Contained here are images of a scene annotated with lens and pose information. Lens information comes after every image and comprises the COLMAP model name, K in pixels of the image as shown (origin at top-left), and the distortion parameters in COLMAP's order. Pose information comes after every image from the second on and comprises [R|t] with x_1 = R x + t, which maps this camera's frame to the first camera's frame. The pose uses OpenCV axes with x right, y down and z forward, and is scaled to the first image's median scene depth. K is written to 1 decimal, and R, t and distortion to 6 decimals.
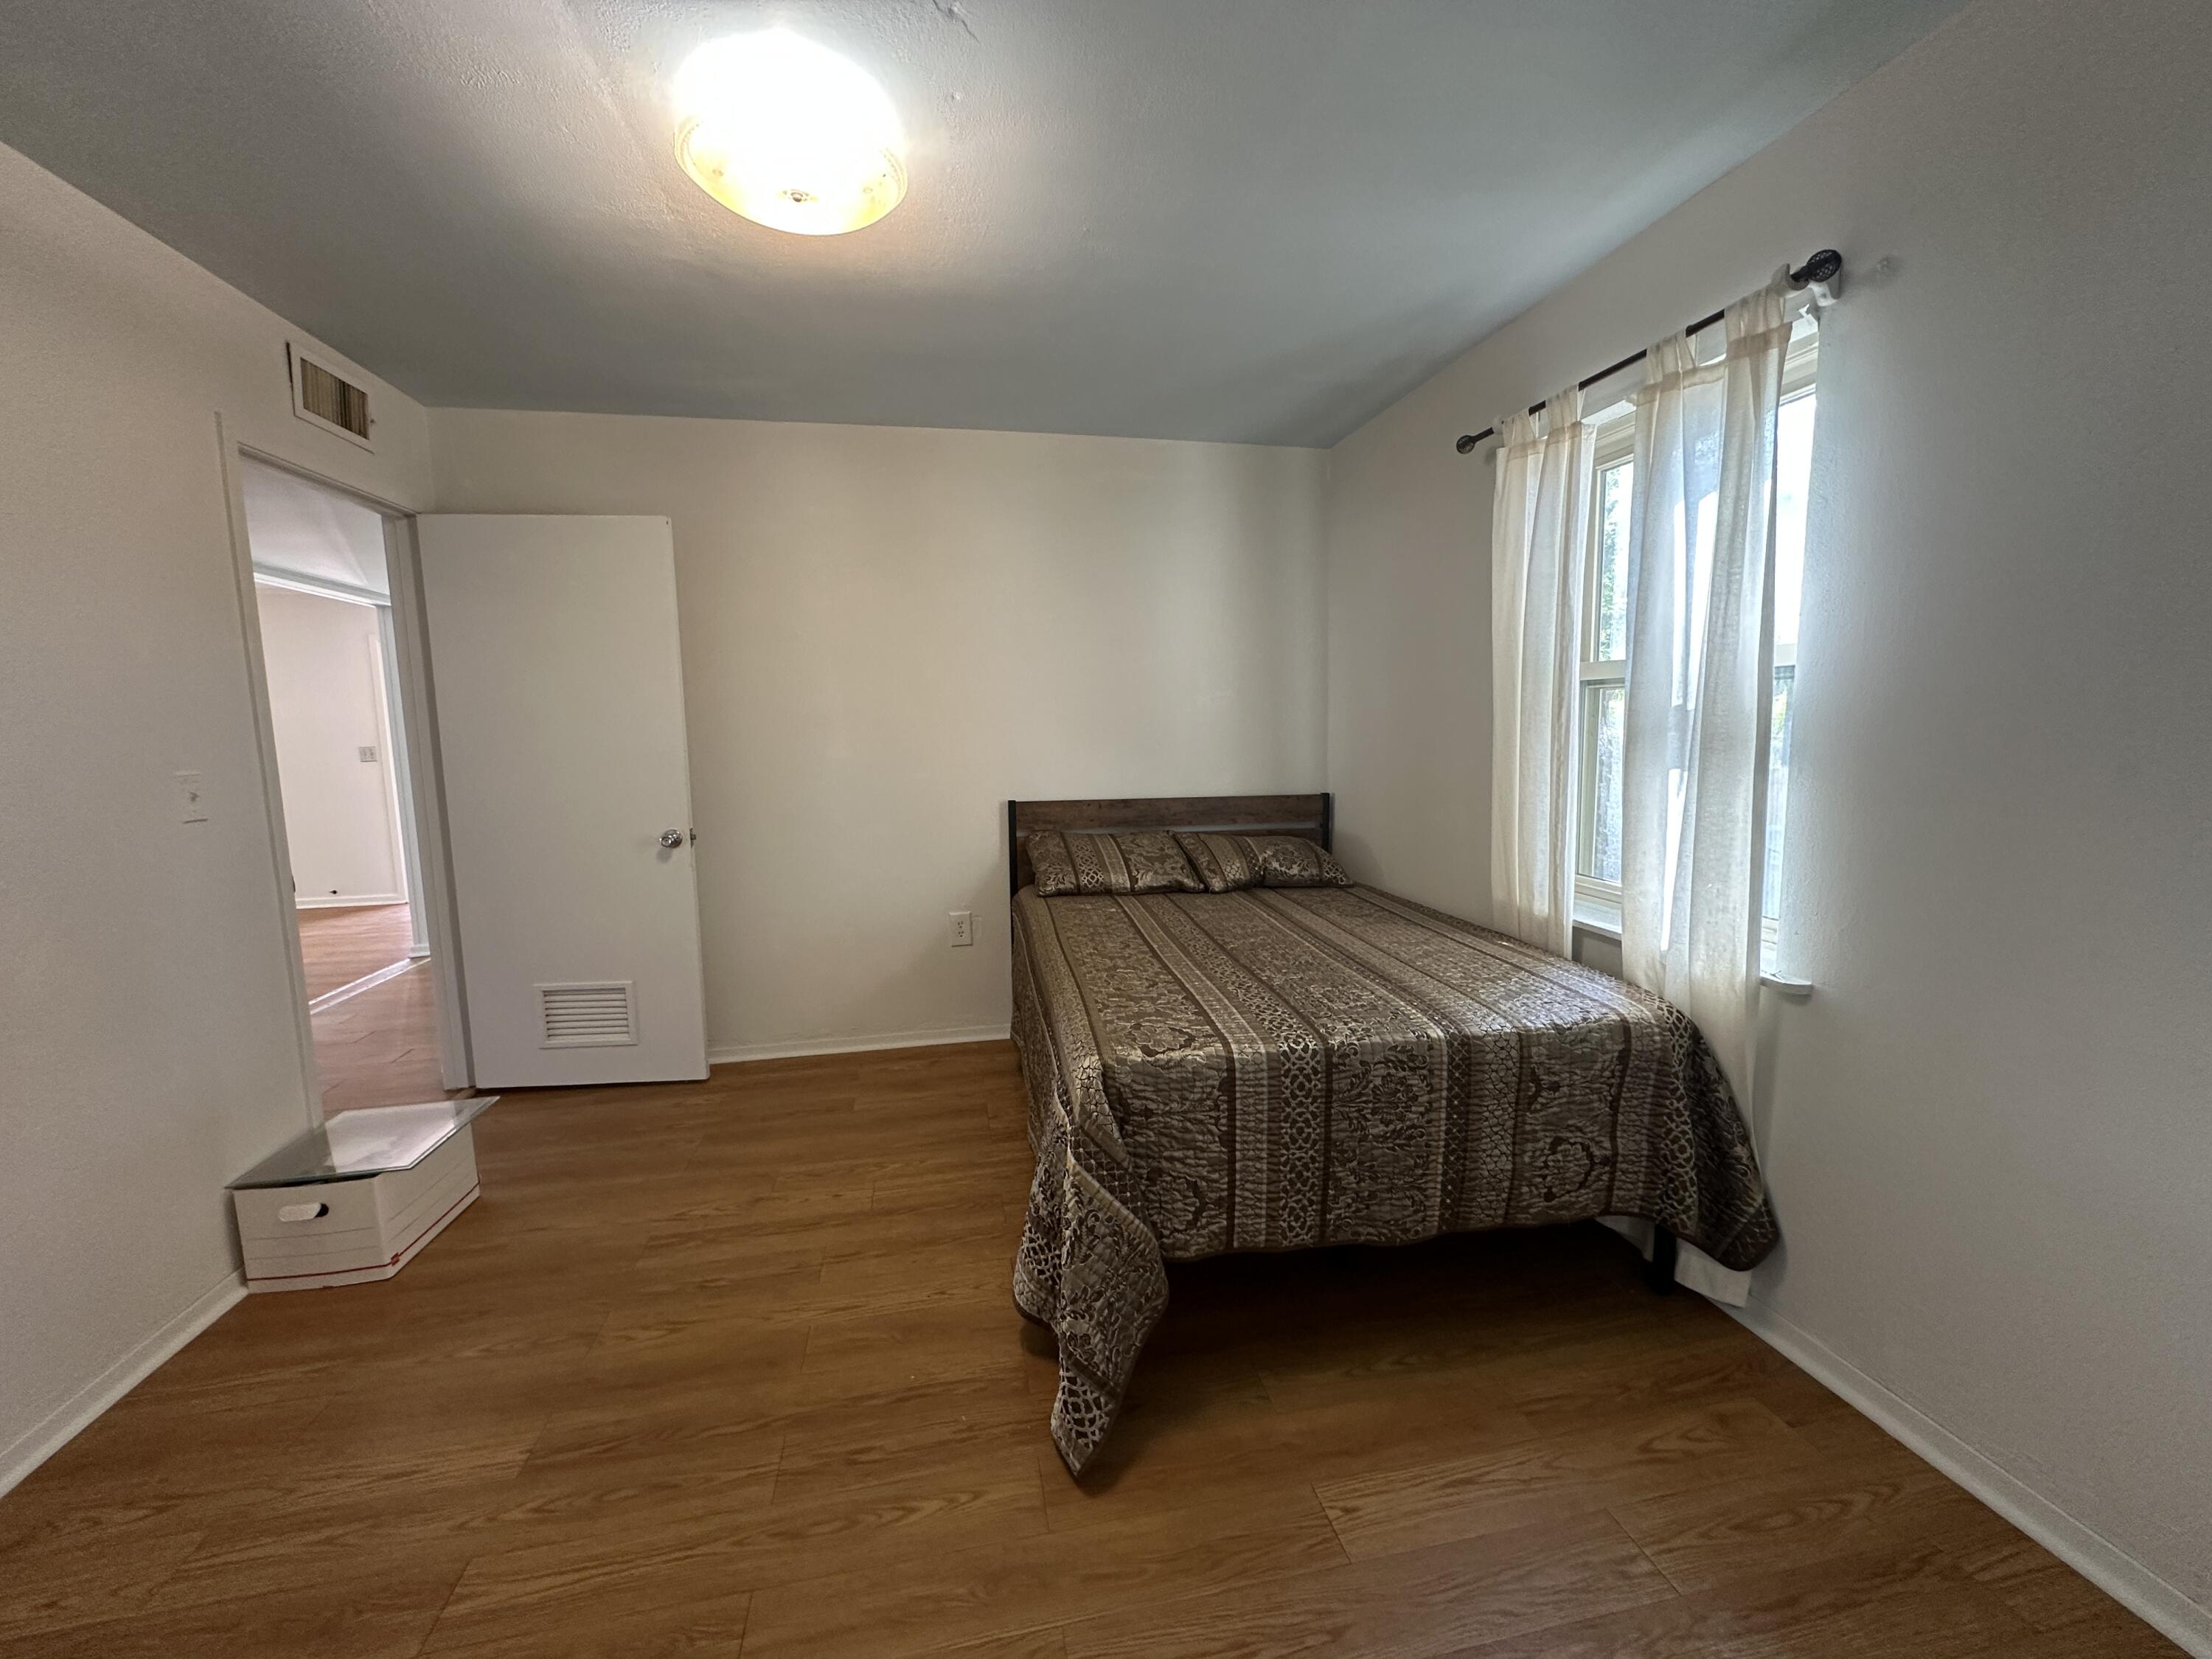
lens RADIAL K [[886.7, 0, 1110.8], [0, 886.7, 816.4], [0, 0, 1]] dist [-0.001418, -0.000079]
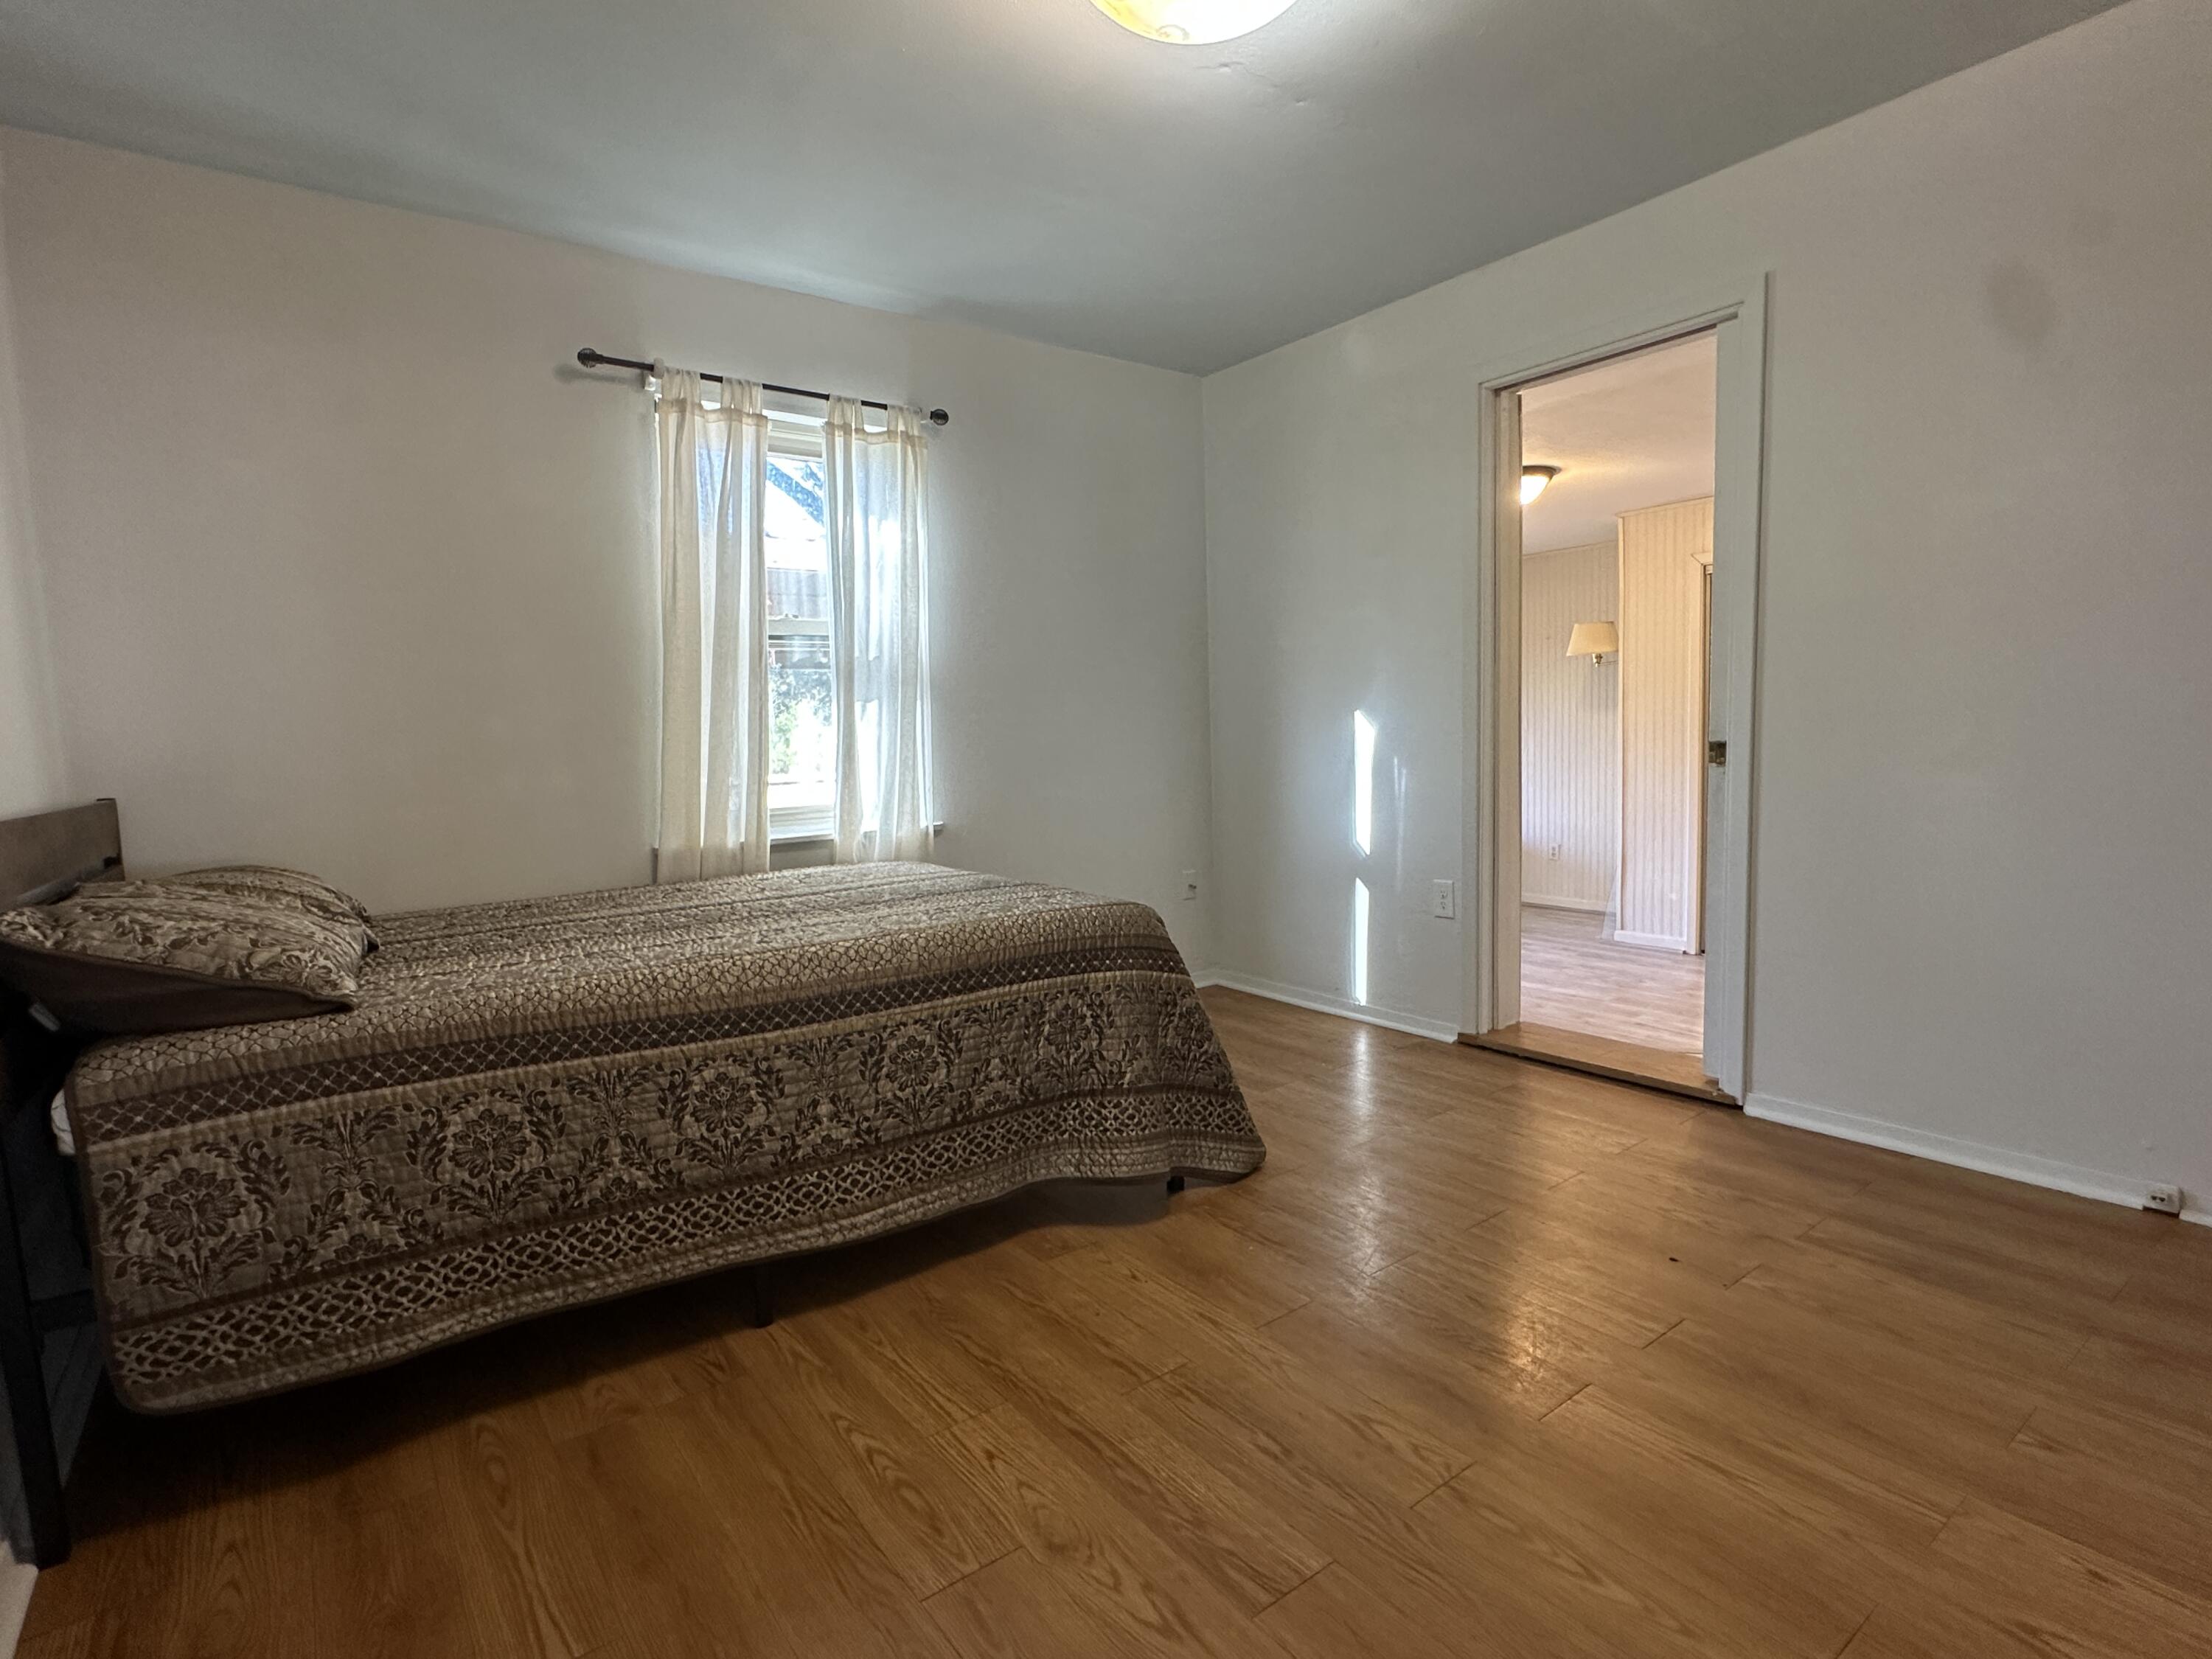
lens RADIAL K [[1096.6, 0, 1106.7], [0, 1096.6, 833.0], [0, 0, 1]] dist [0.000728, 0.000102]
pose [[-0.428642, -0.056690, 0.901694, -0.947146], [0.150944, 0.979509, 0.133337, -0.014405], [-0.890776, 0.193259, -0.411301, 1.181947]]
